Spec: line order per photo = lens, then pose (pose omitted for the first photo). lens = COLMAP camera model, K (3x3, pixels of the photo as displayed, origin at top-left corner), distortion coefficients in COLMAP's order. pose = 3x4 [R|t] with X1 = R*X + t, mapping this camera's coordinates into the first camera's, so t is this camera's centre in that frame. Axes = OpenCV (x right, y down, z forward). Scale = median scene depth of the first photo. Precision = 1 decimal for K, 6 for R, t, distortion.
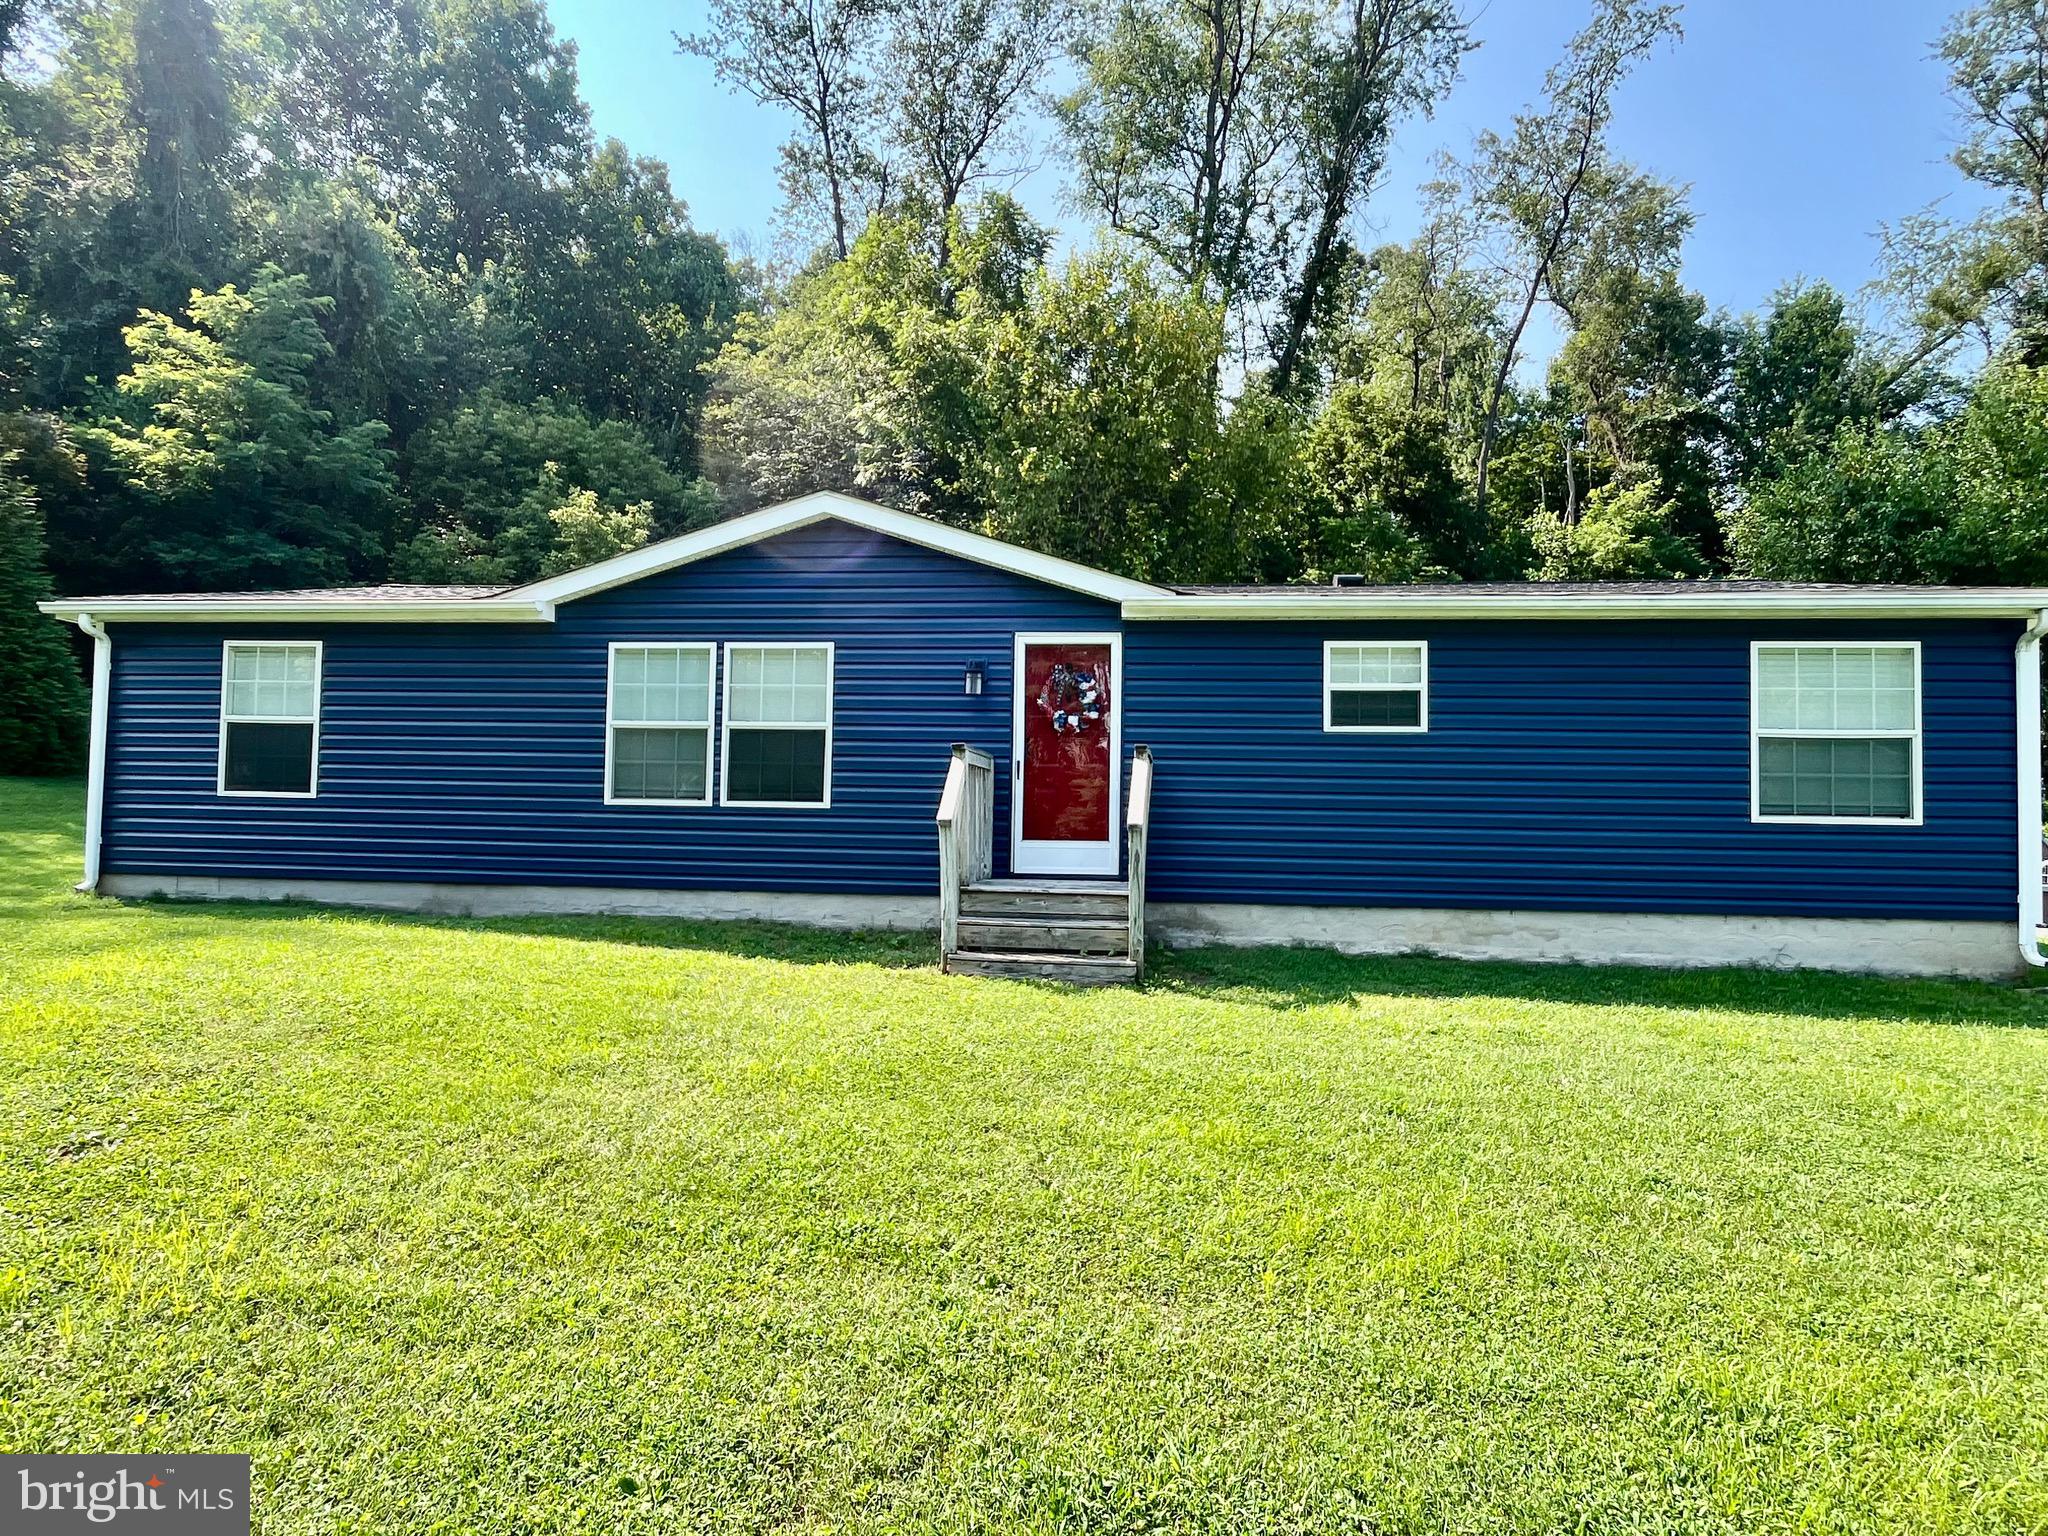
lens RADIAL K [[1105.4, 0, 1028.3], [0, 1105.4, 763.8], [0, 0, 1]] dist [-0.004758, 0.000535]
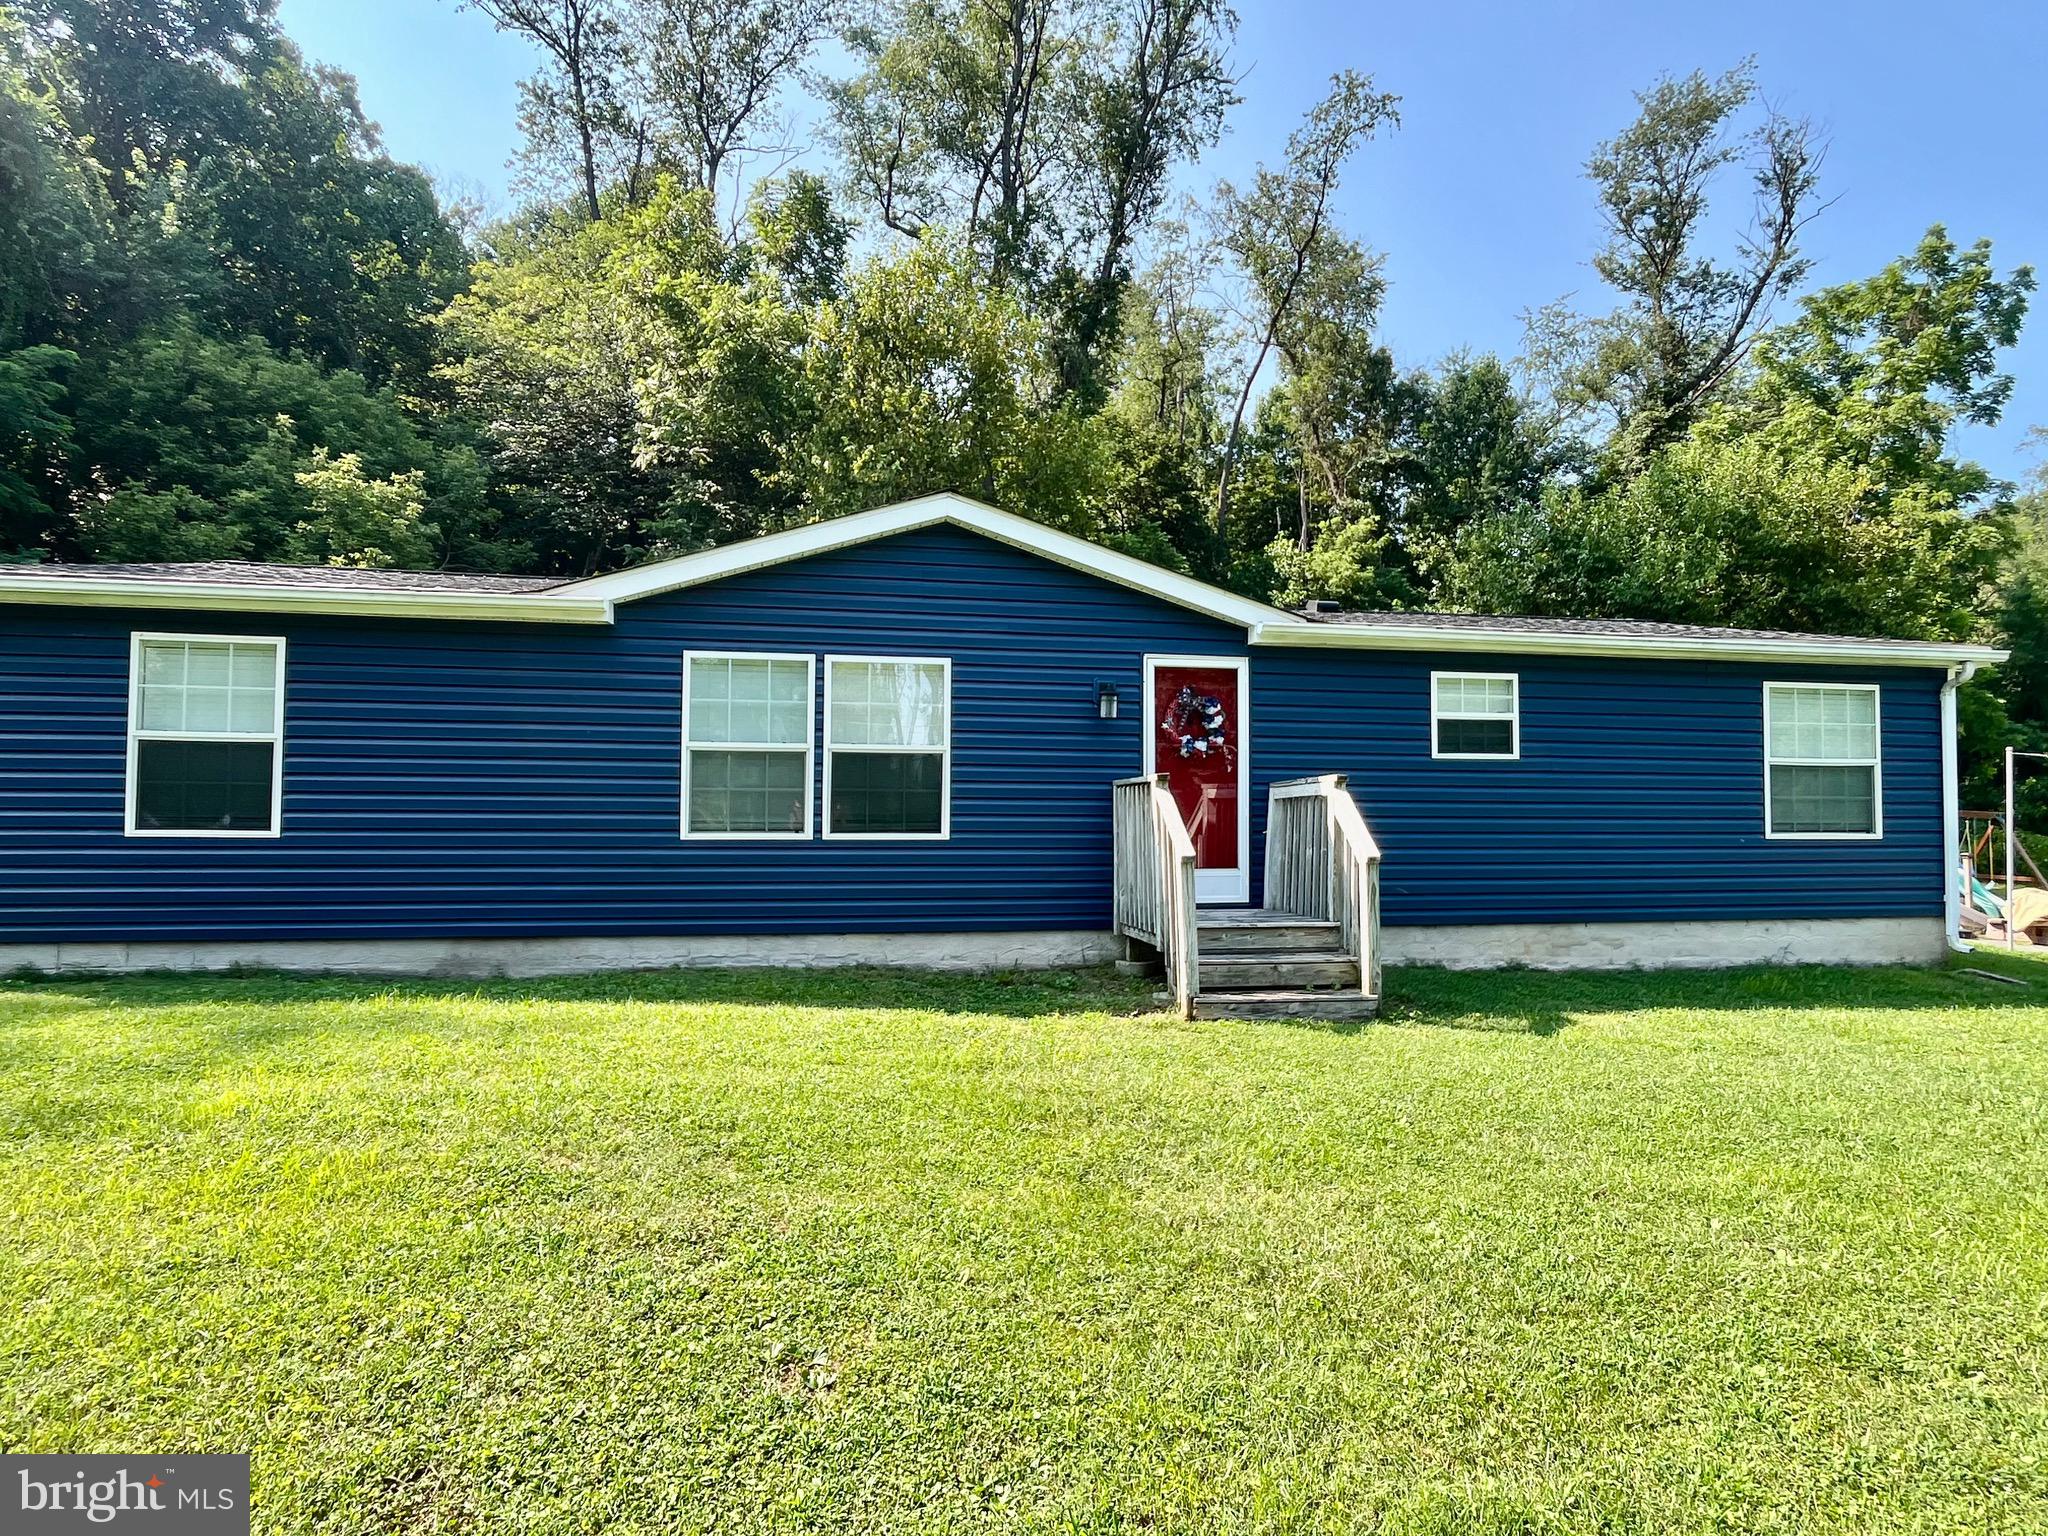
lens RADIAL K [[1105.4, 0, 1027.3], [0, 1105.4, 768.7], [0, 0, 1]] dist [-0.004758, 0.000535]
pose [[0.959138, -0.000658, 0.282938, -0.126809], [-0.000372, 0.999993, 0.003587, -0.007382], [-0.282939, -0.003546, 0.959131, 0.034874]]
